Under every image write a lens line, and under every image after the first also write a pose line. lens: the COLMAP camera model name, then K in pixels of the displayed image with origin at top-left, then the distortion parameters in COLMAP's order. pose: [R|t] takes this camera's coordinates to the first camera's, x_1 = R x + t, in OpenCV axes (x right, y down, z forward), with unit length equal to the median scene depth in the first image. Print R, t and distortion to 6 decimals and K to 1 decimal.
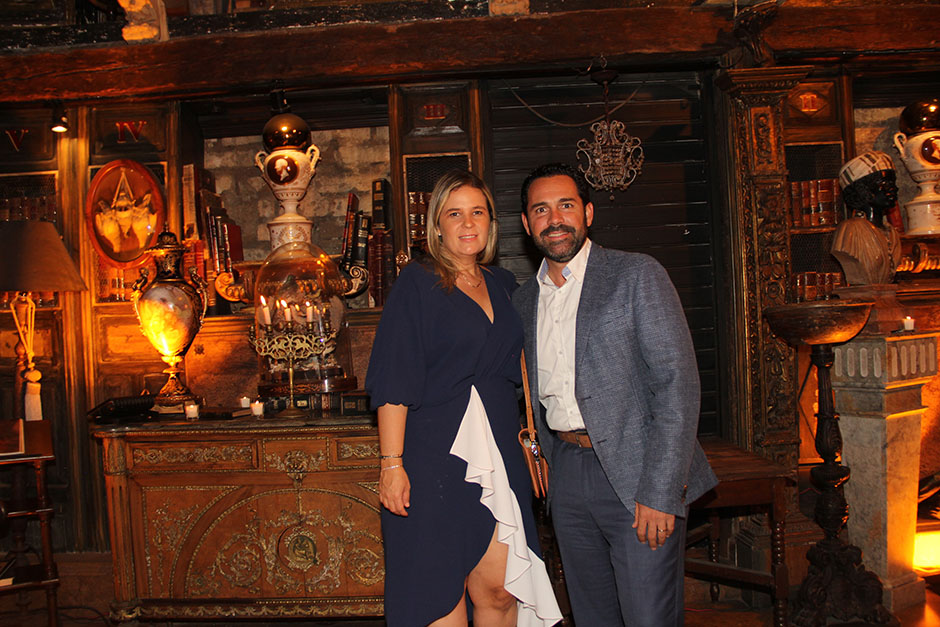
lens RADIAL K [[772.6, 0, 482.5], [0, 772.6, 332.2], [0, 0, 1]] dist [-0.193911, 0.145392]
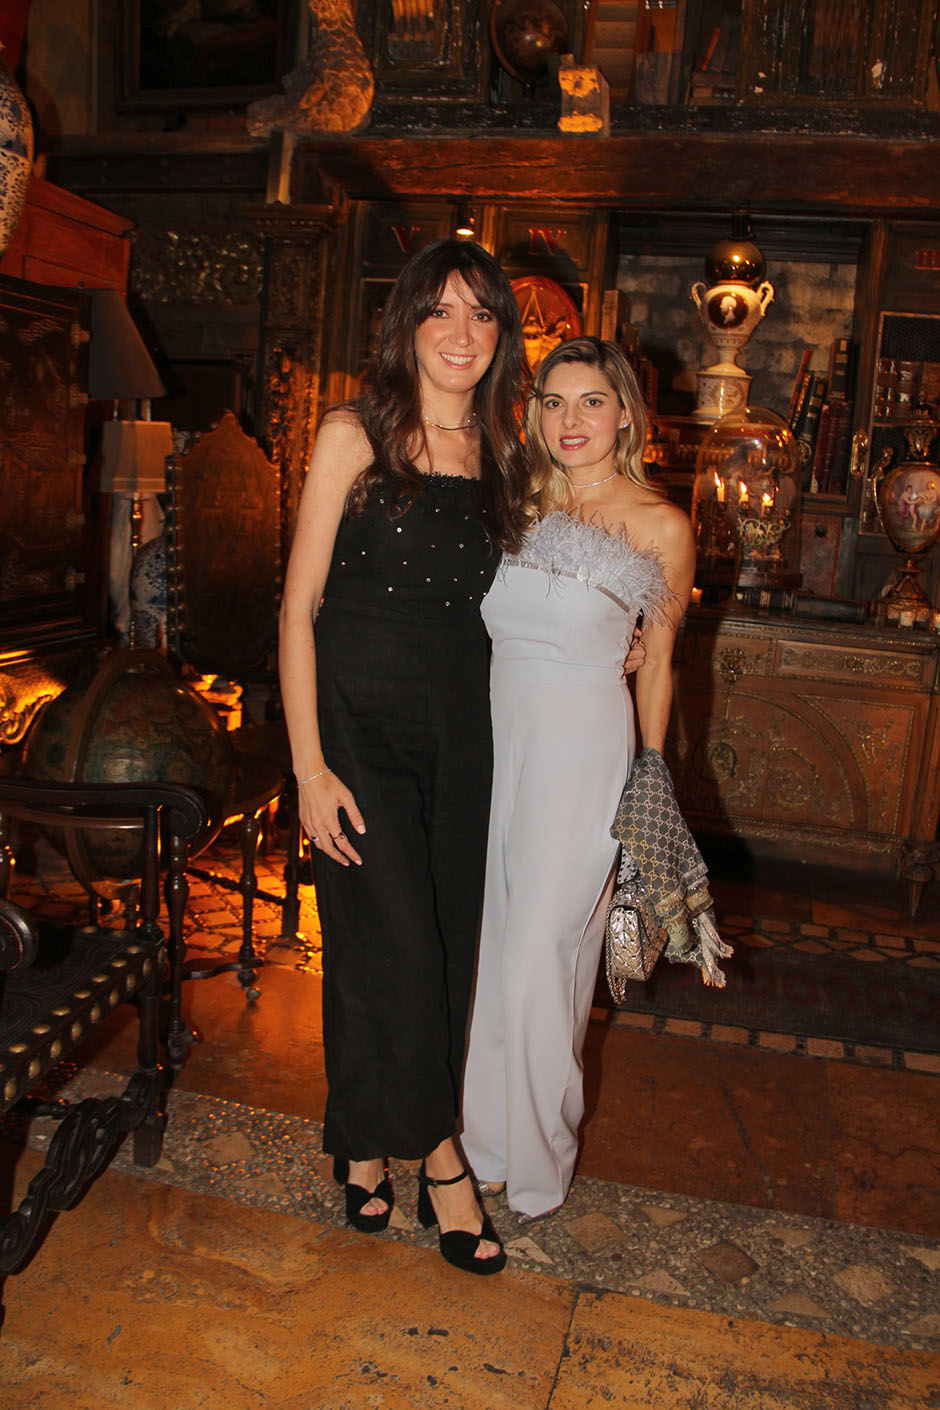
lens RADIAL K [[1158.9, 0, 505.2], [0, 1158.9, 706.8], [0, 0, 1]] dist [-0.193911, 0.145392]
pose [[0.960197, 0.166491, -0.224282, -0.153878], [-0.124175, 0.973672, 0.191162, -0.000799], [0.250204, -0.155703, 0.955591, -0.293230]]
